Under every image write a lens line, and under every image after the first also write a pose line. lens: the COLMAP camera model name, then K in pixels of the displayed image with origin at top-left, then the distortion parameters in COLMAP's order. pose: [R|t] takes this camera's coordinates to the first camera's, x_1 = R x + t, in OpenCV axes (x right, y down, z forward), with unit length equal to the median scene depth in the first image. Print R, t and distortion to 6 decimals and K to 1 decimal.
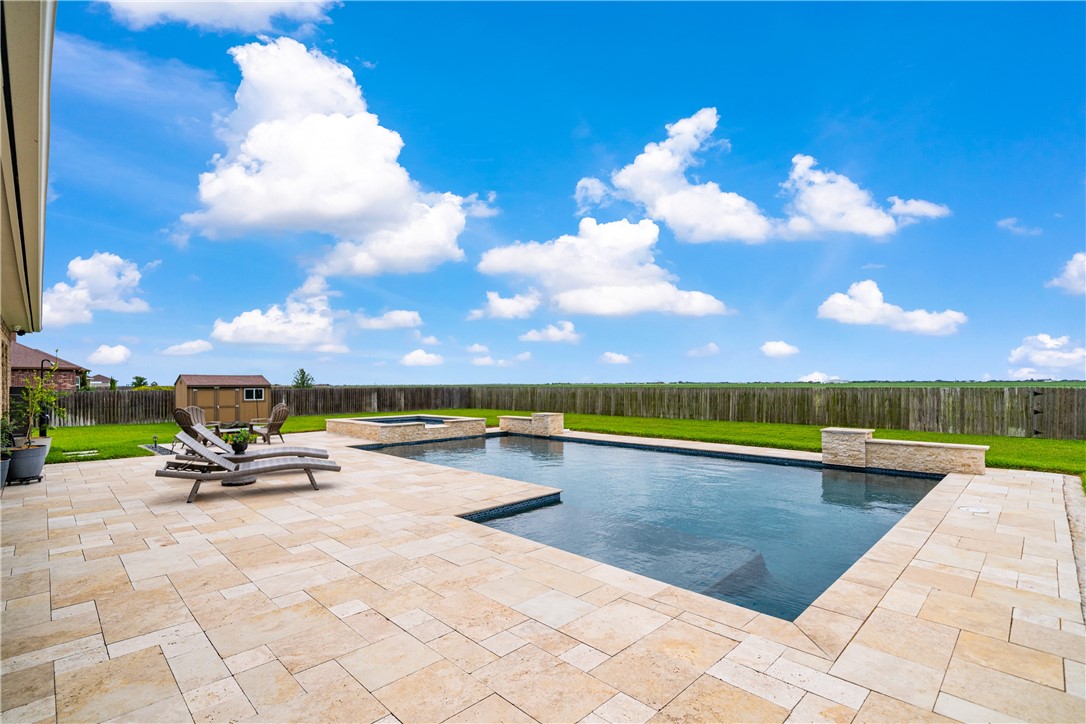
lens RADIAL K [[504.3, 0, 546.3], [0, 504.3, 363.1], [0, 0, 1]] dist [-0.000803, 0.000088]
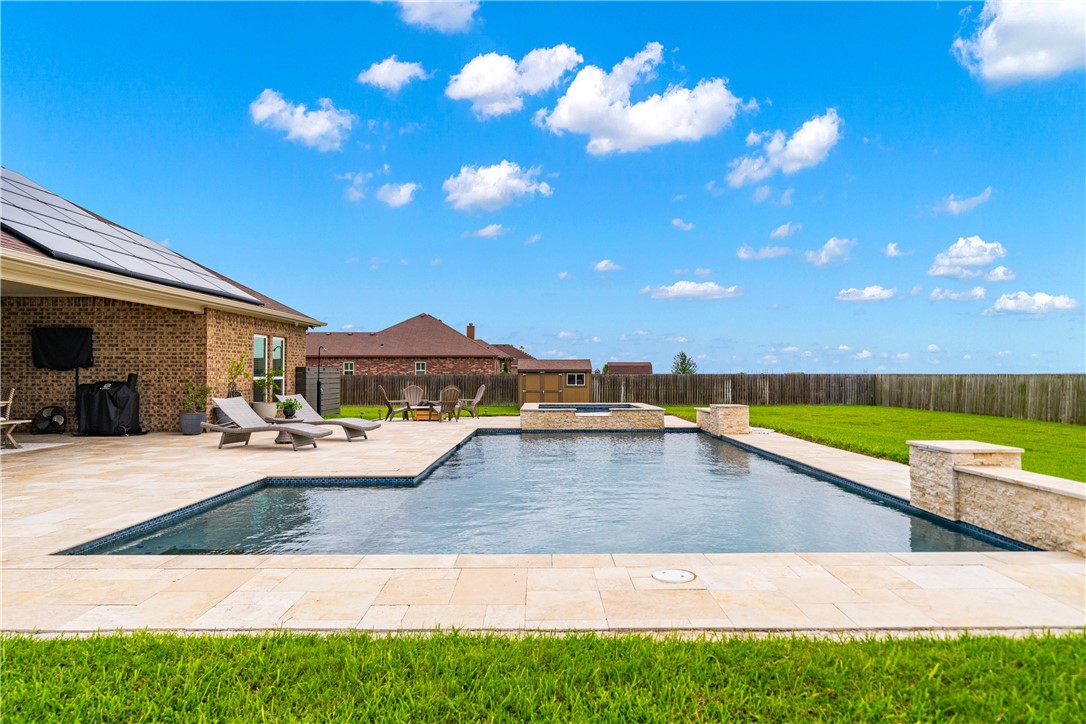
lens RADIAL K [[657.0, 0, 545.1], [0, 657.0, 365.5], [0, 0, 1]] dist [0.000895, -0.000084]
pose [[0.710090, -0.004596, -0.704096, 0.201901], [0.025905, 0.999472, 0.019602, 0.008116], [0.703634, -0.032159, 0.709834, 0.067449]]
